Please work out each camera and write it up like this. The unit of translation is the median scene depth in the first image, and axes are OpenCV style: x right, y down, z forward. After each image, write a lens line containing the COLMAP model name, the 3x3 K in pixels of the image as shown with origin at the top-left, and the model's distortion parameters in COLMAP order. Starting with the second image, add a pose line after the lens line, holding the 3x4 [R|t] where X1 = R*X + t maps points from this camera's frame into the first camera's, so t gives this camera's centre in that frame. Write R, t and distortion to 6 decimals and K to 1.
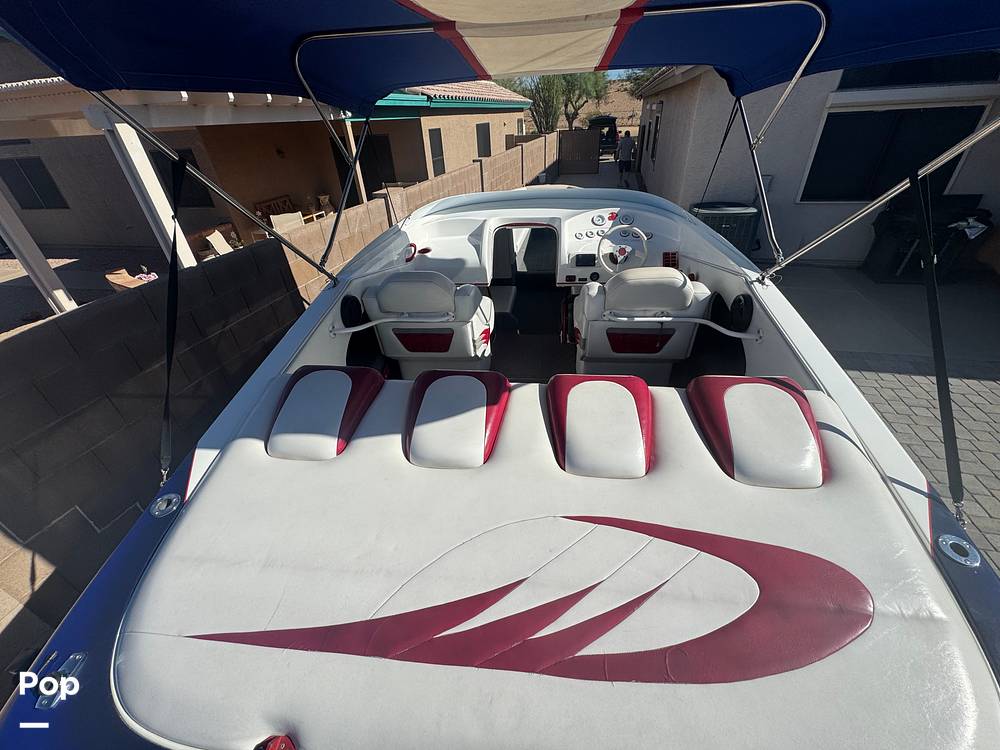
lens RADIAL K [[403.0, 0, 500.5], [0, 403.0, 371.5], [0, 0, 1]] dist [-0.002921, 0.000149]
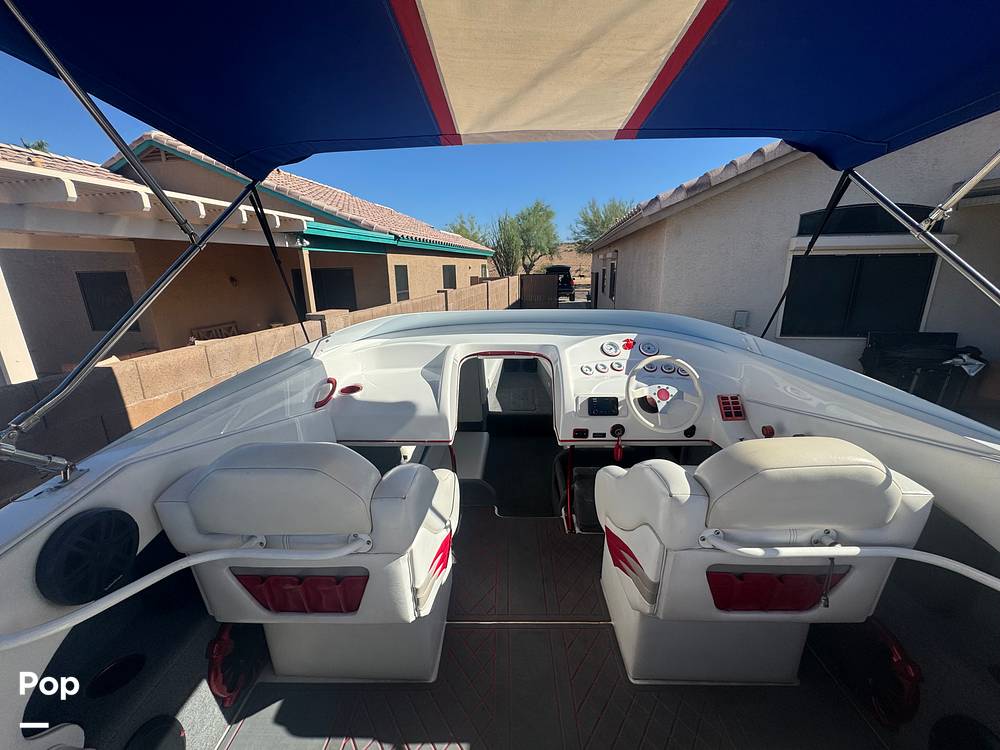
lens RADIAL K [[401.0, 0, 500.6], [0, 401.0, 371.7], [0, 0, 1]] dist [-0.002760, -0.000279]
pose [[0.995780, 0.011043, 0.091111, -0.010548], [0.017424, 0.951933, -0.305812, -0.127550], [-0.090108, 0.306109, 0.947723, 0.367221]]
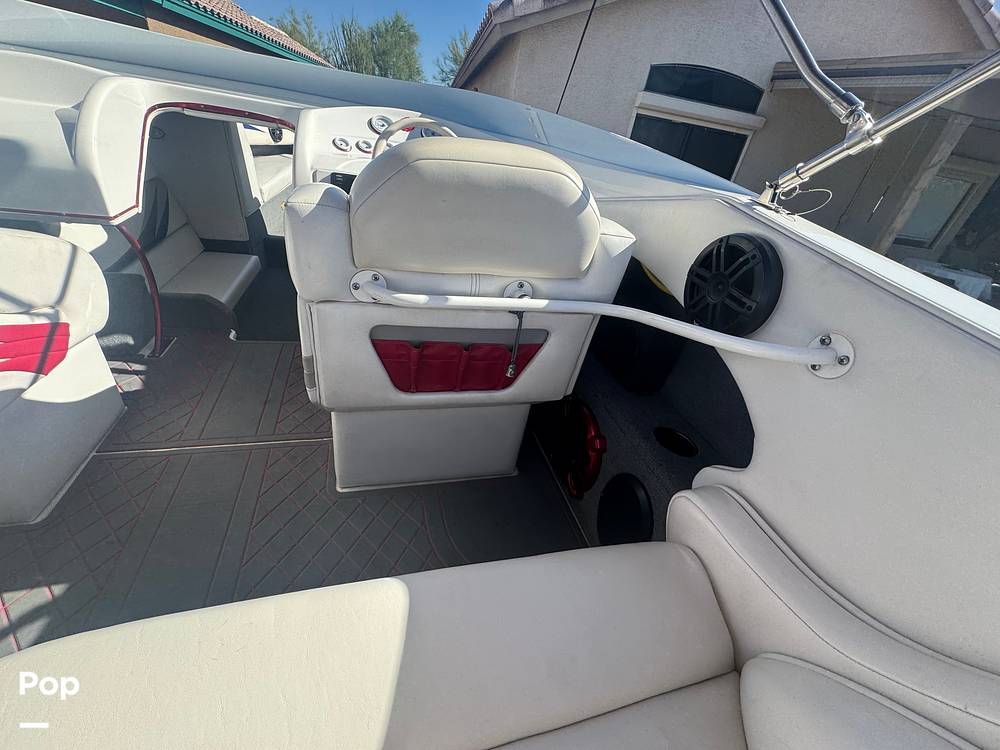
lens RADIAL K [[403.0, 0, 500.5], [0, 403.0, 371.5], [0, 0, 1]] dist [-0.002921, 0.000149]
pose [[0.910186, -0.032611, 0.412913, 0.156858], [0.034637, 0.999397, 0.002580, -0.047307], [-0.412748, 0.011954, 0.910767, 0.456940]]
